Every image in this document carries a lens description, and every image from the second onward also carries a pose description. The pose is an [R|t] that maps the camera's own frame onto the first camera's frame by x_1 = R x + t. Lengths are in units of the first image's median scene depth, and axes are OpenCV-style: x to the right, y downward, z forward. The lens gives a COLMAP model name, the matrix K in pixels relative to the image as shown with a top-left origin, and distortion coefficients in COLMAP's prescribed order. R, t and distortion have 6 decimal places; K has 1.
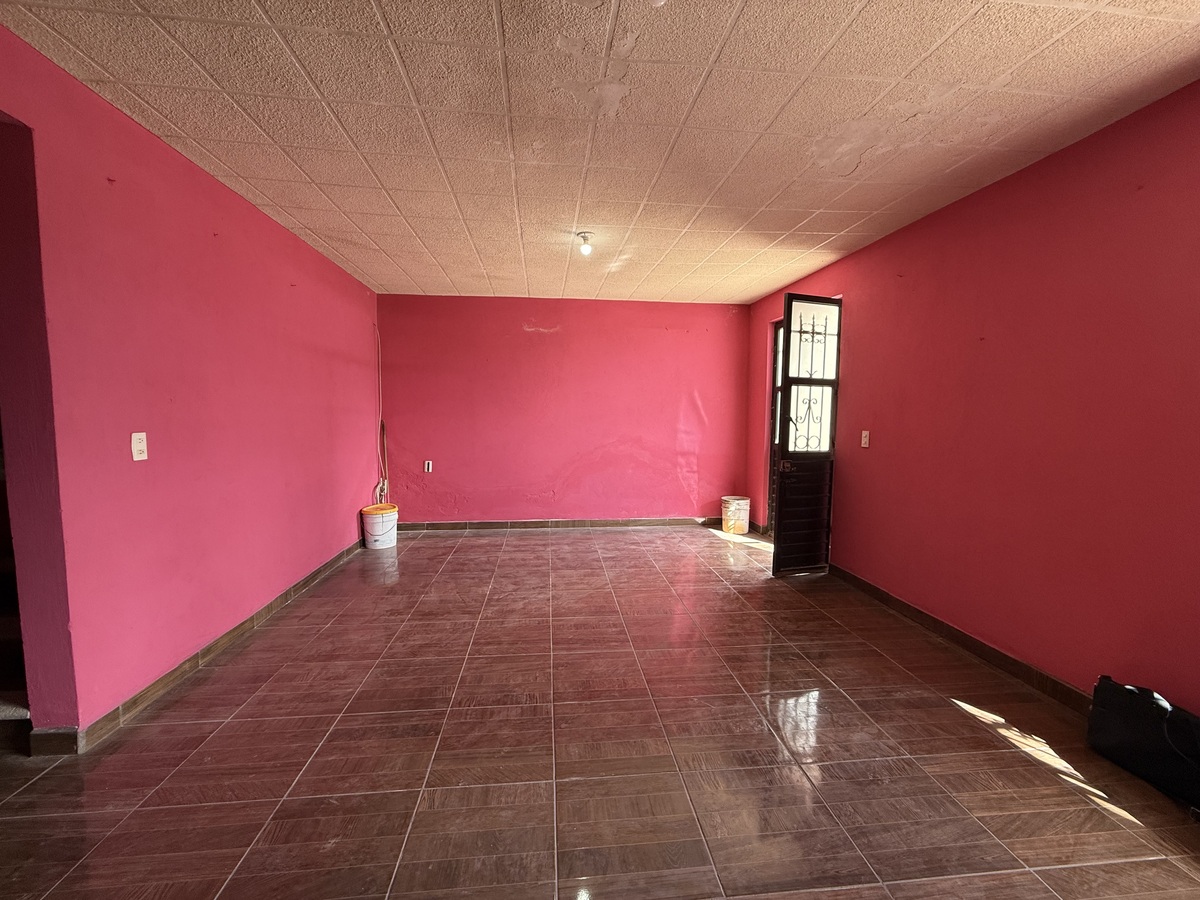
lens RADIAL K [[475.4, 0, 597.7], [0, 475.4, 447.8], [0, 0, 1]] dist [0.000983, 0.000111]
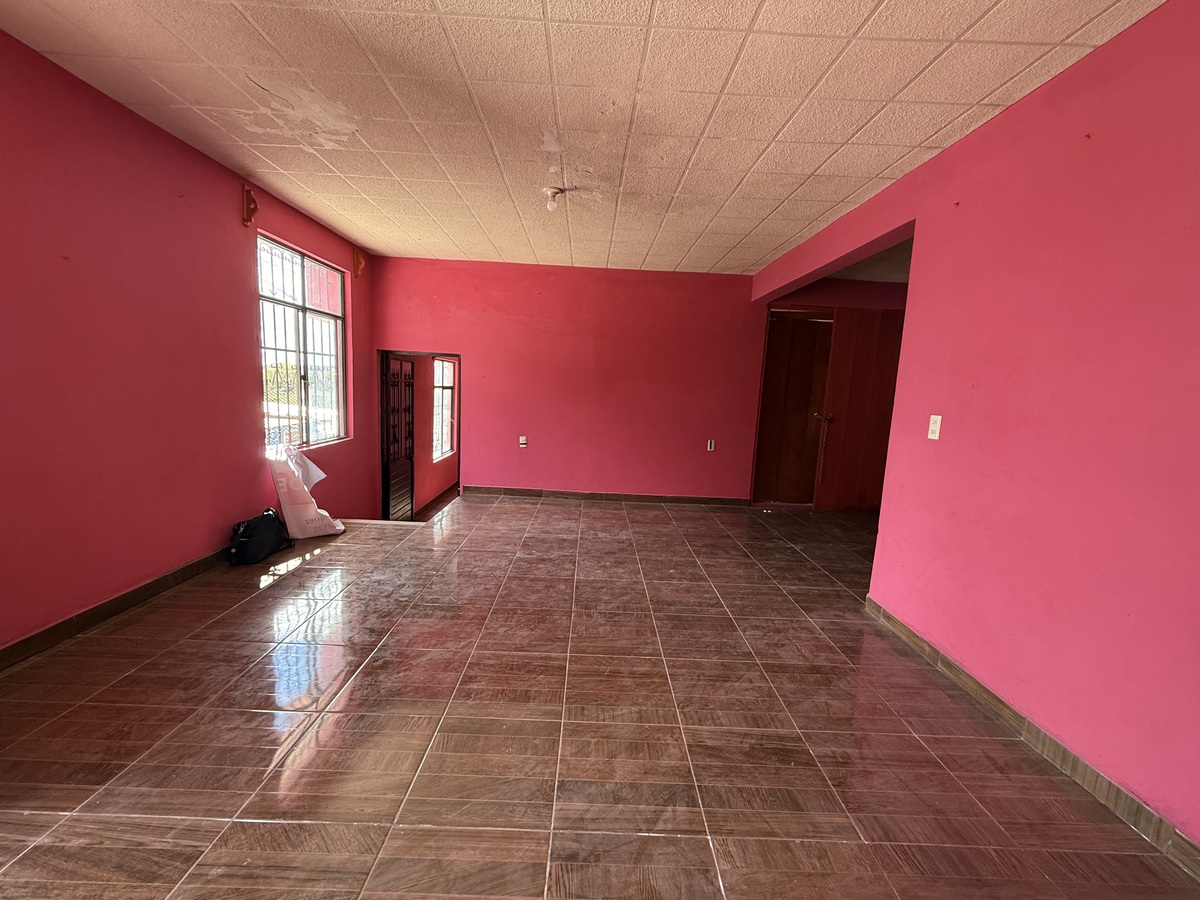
lens RADIAL K [[475.4, 0, 597.7], [0, 475.4, 447.8], [0, 0, 1]] dist [0.000983, 0.000111]
pose [[-0.993819, -0.068007, 0.087742, -0.230356], [-0.049248, 0.978445, 0.200551, -0.133658], [-0.099489, 0.194991, -0.975746, 2.036091]]
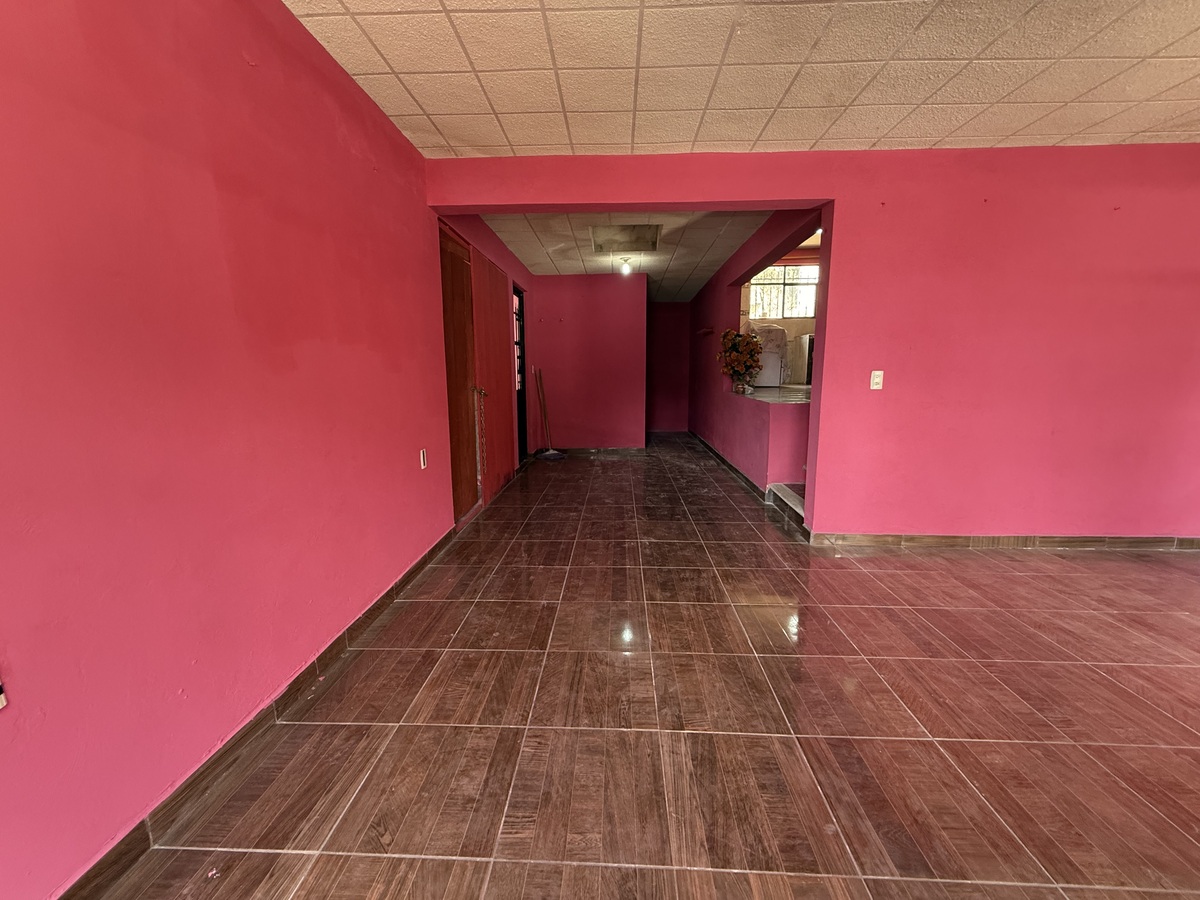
lens RADIAL K [[475.4, 0, 597.7], [0, 475.4, 447.8], [0, 0, 1]] dist [0.000983, 0.000111]
pose [[-0.149541, 0.149315, -0.977416, 0.625843], [-0.070537, 0.984402, 0.161174, 0.025929], [0.986236, 0.093047, -0.136676, 0.320306]]
